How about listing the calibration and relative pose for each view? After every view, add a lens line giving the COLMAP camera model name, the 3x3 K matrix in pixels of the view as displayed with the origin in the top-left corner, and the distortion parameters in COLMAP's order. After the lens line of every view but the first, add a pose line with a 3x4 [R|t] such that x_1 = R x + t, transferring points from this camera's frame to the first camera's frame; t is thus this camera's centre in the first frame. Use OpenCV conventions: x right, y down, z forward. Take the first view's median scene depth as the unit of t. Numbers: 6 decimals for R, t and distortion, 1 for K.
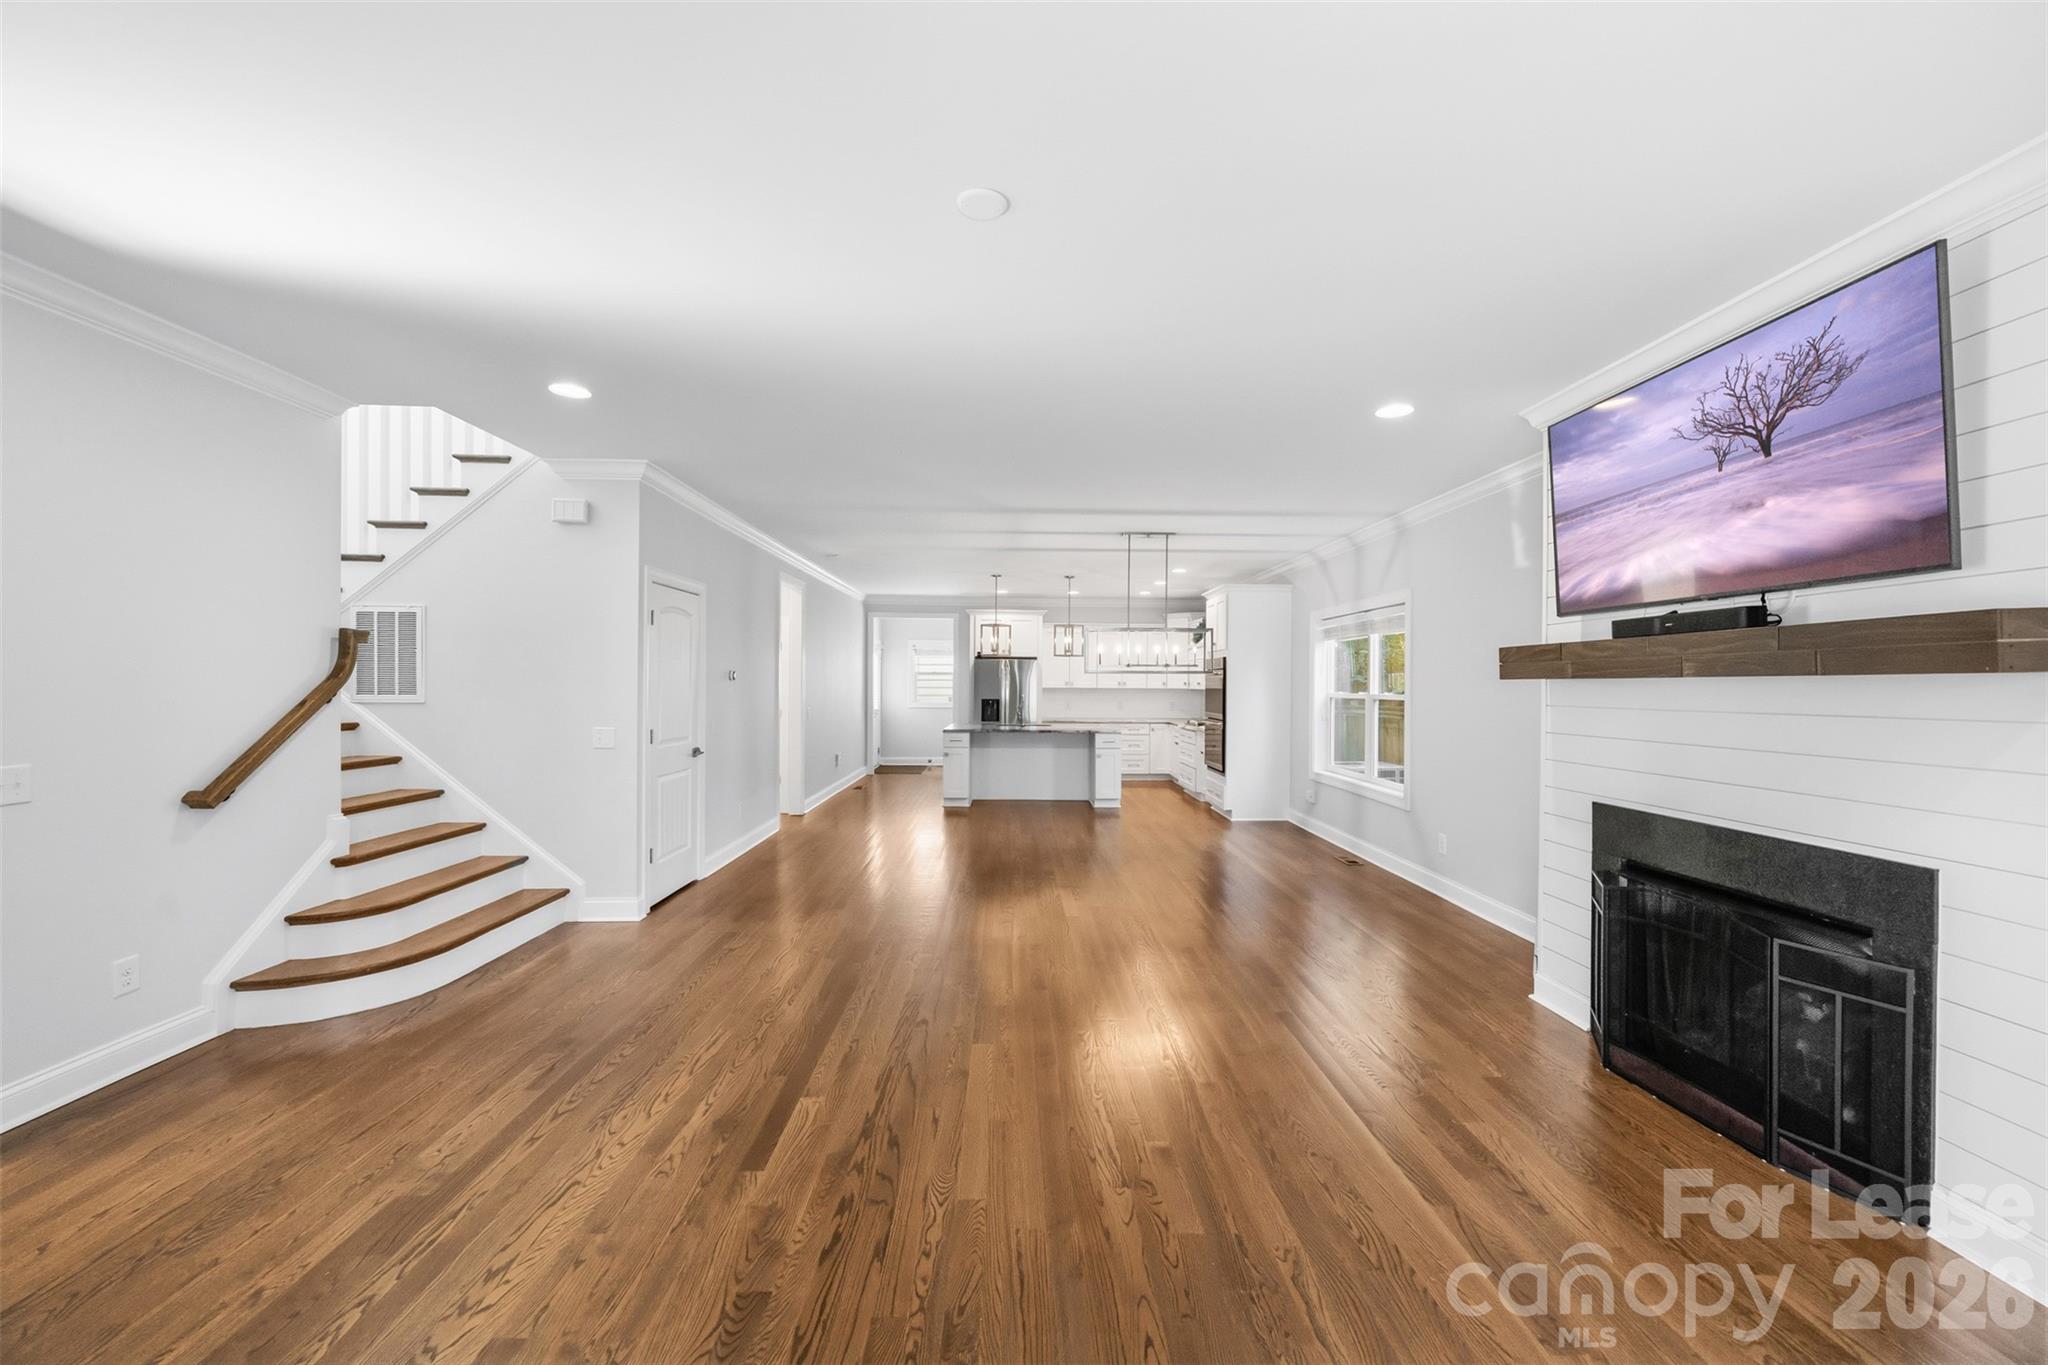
lens RADIAL K [[777.7, 0, 1042.2], [0, 777.7, 679.7], [0, 0, 1]] dist [0.000278, -0.000018]
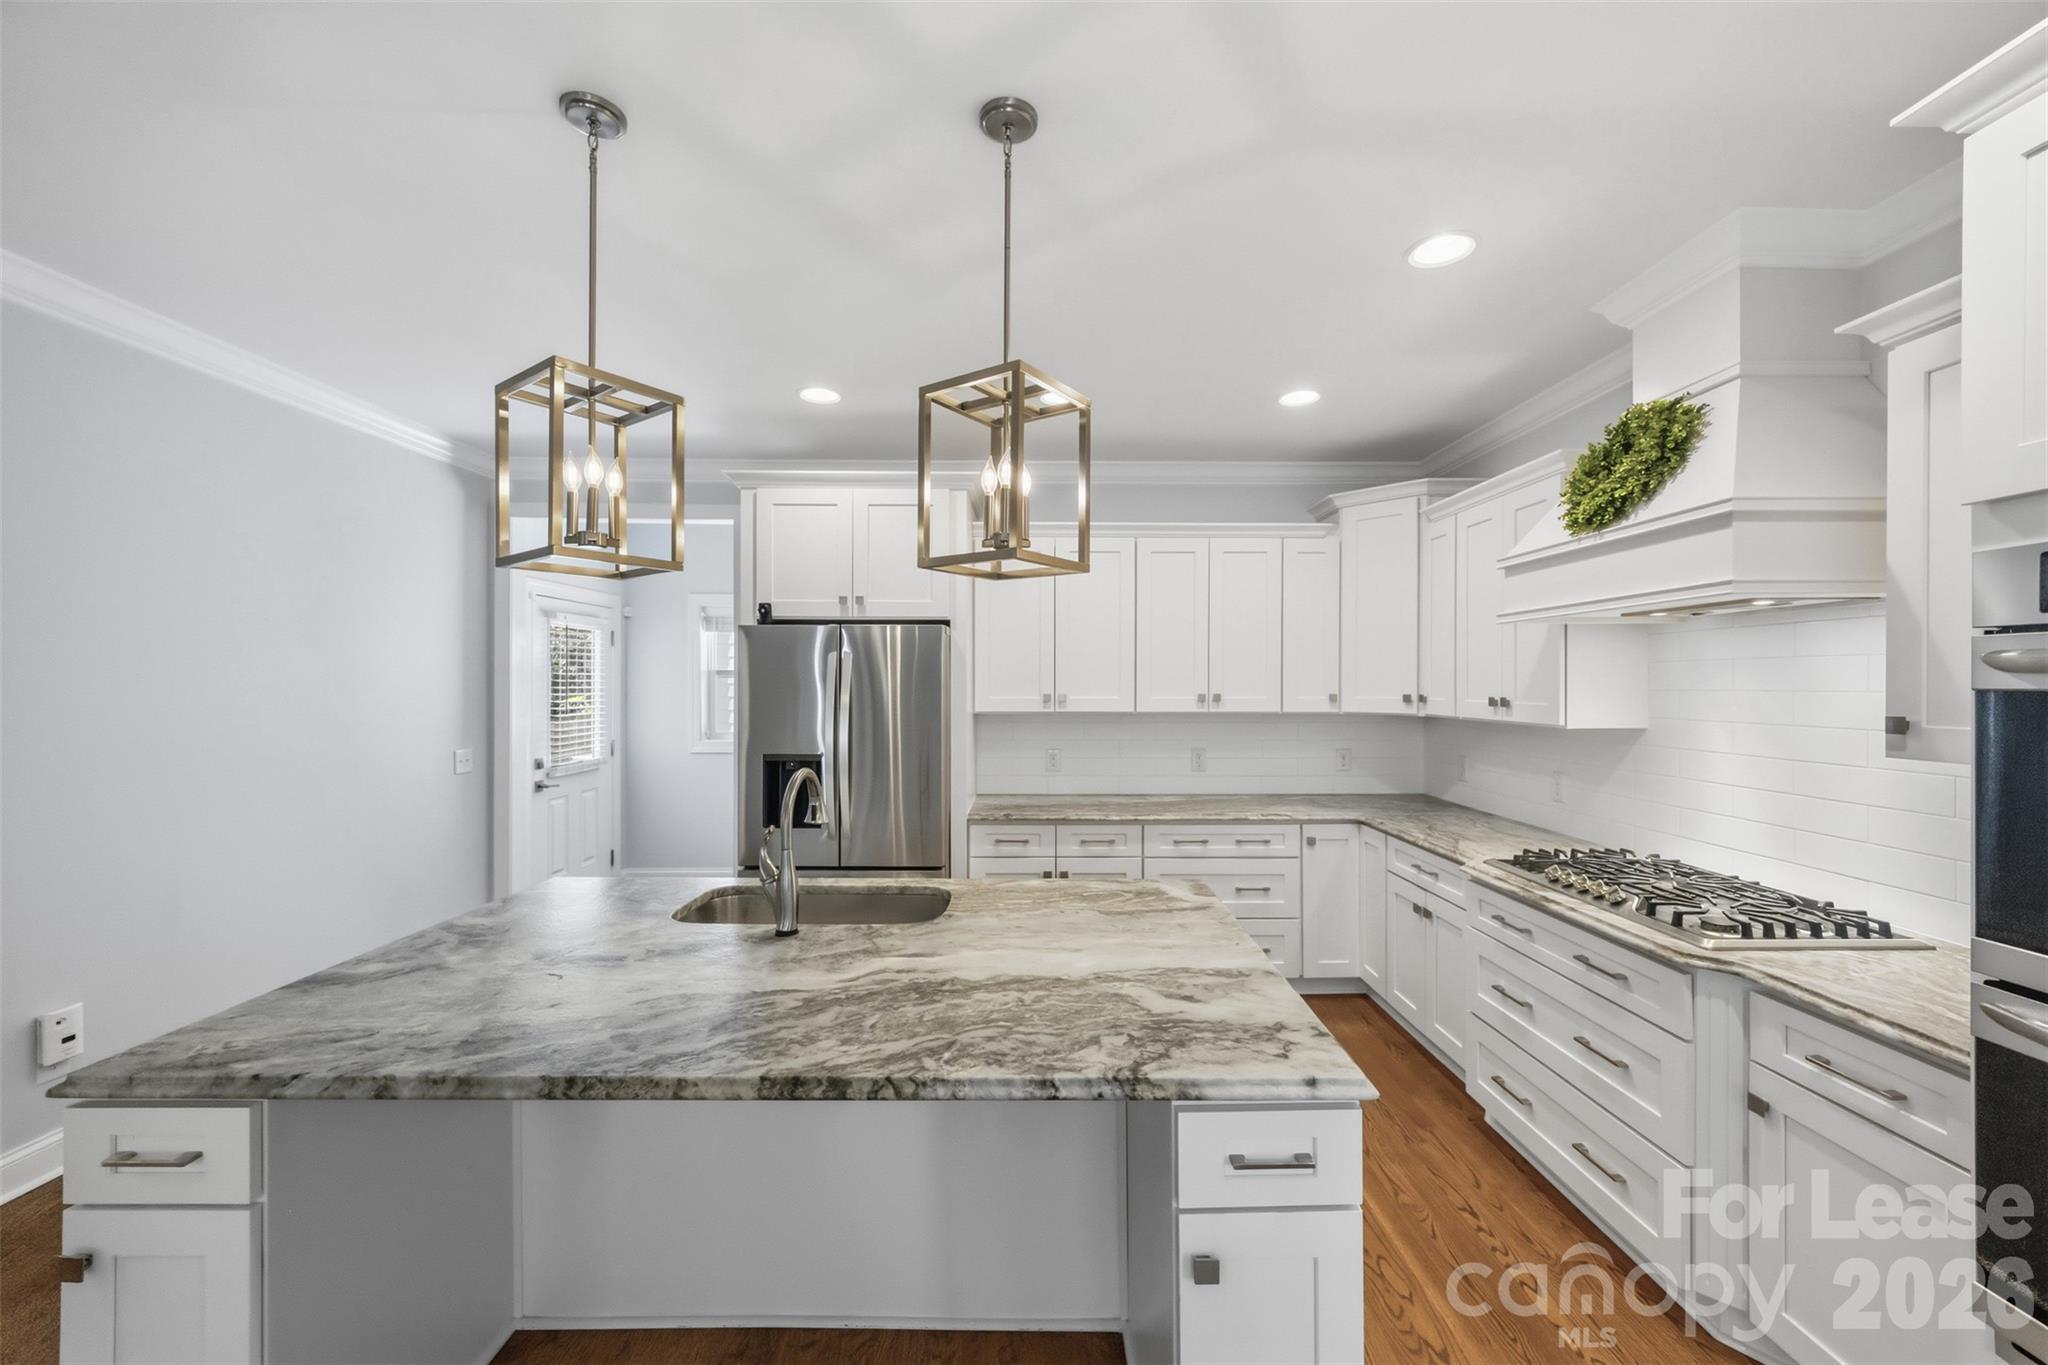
lens RADIAL K [[777.7, 0, 1042.2], [0, 777.7, 679.7], [0, 0, 1]] dist [0.000278, -0.000018]
pose [[0.999993, -0.000278, 0.003722, 0.034838], [0.000264, 0.999993, 0.003798, -0.005156], [-0.003723, -0.003797, 0.999986, 0.687377]]
